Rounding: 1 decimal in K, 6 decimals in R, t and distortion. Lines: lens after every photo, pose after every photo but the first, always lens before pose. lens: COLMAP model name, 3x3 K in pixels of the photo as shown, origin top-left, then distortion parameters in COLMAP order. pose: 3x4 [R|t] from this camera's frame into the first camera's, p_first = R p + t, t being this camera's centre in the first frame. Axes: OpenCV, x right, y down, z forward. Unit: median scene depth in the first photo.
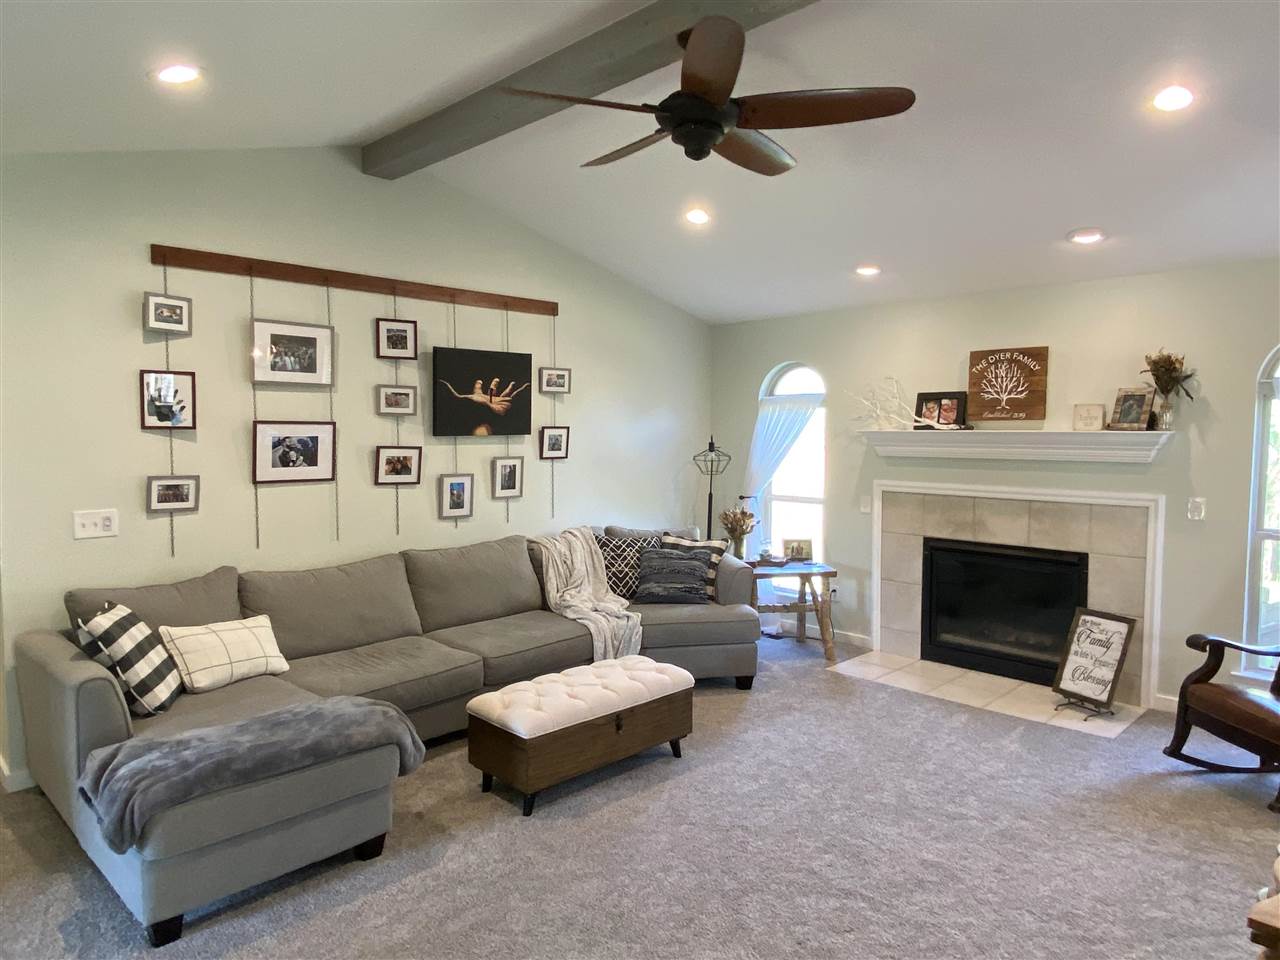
lens RADIAL K [[813.3, 0, 640.0], [0, 813.3, 480.0], [0, 0, 1]] dist [0.051068, -0.003093]
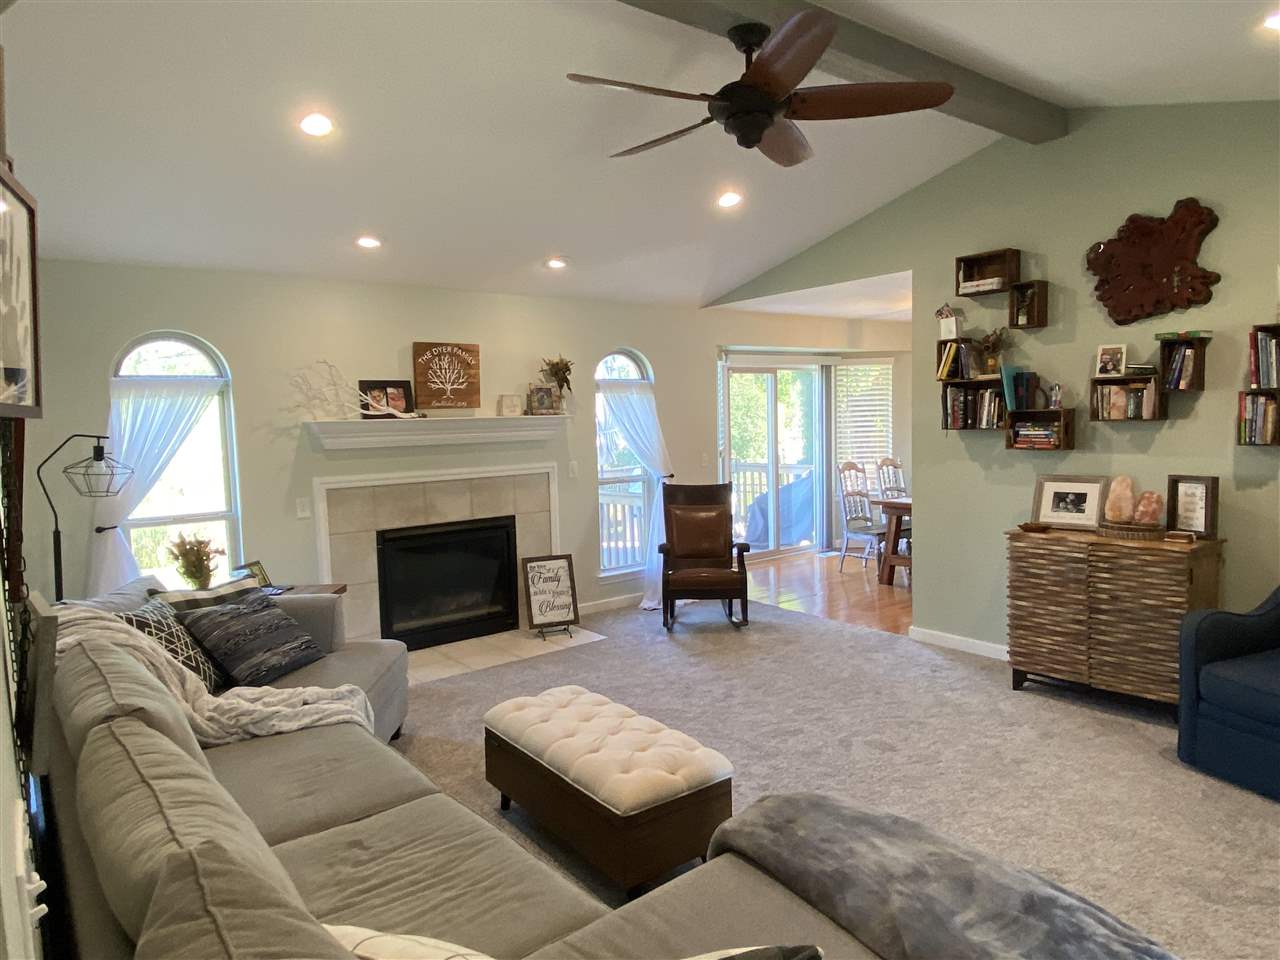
lens RADIAL K [[813.3, 0, 640.0], [0, 813.3, 480.0], [0, 0, 1]] dist [0.051068, -0.003093]
pose [[0.142336, -0.085650, 0.986106, -0.615418], [0.092528, 0.993038, 0.072897, -0.034608], [-0.985484, 0.080867, 0.149270, 0.610032]]
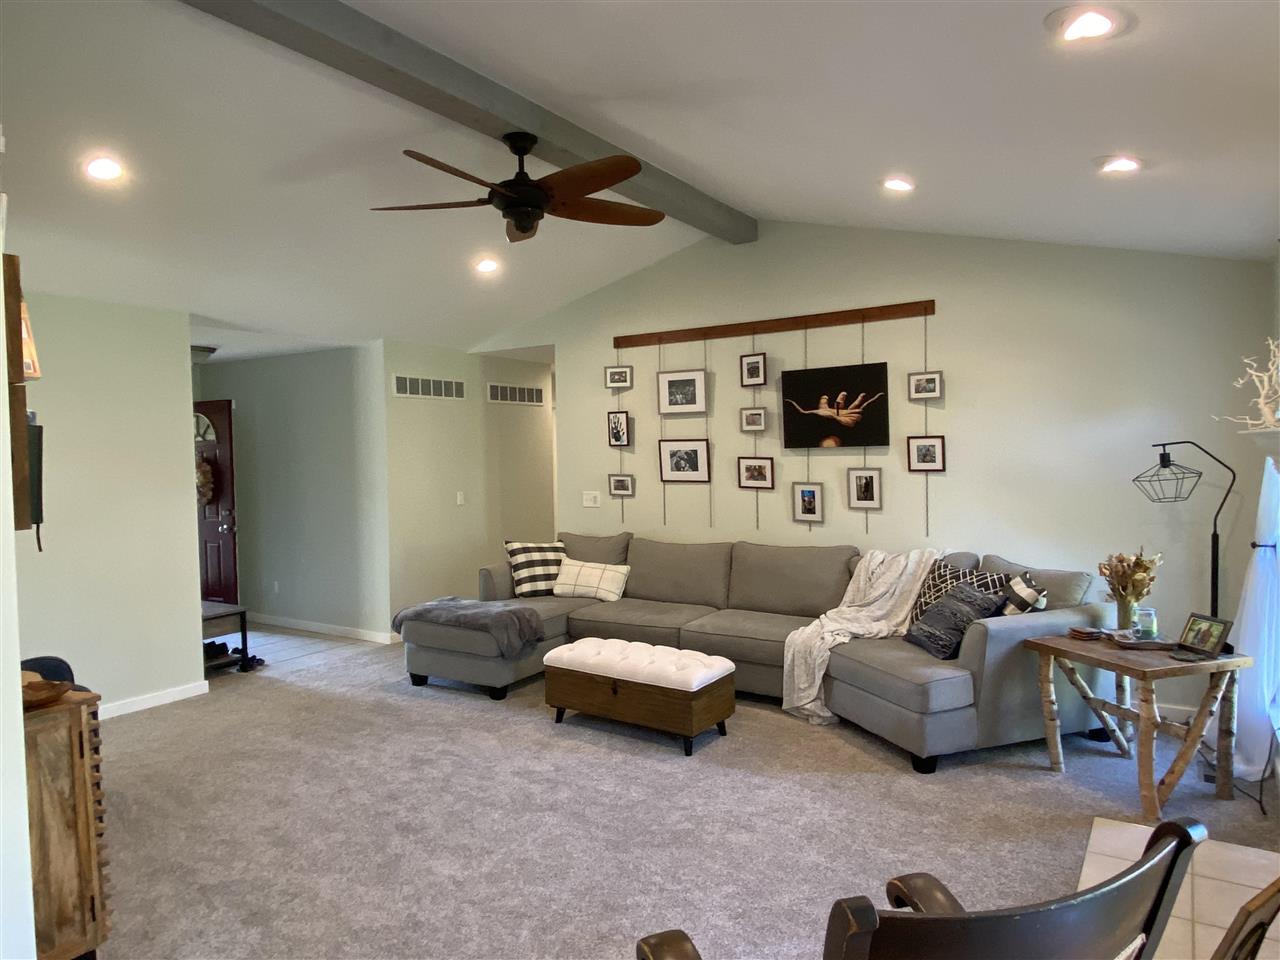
lens RADIAL K [[813.3, 0, 640.0], [0, 813.3, 480.0], [0, 0, 1]] dist [0.051068, -0.003093]
pose [[0.199607, 0.033380, -0.979307, 0.822965], [-0.042581, 0.998771, 0.025364, -0.029246], [0.978950, 0.036637, 0.200783, 0.562942]]
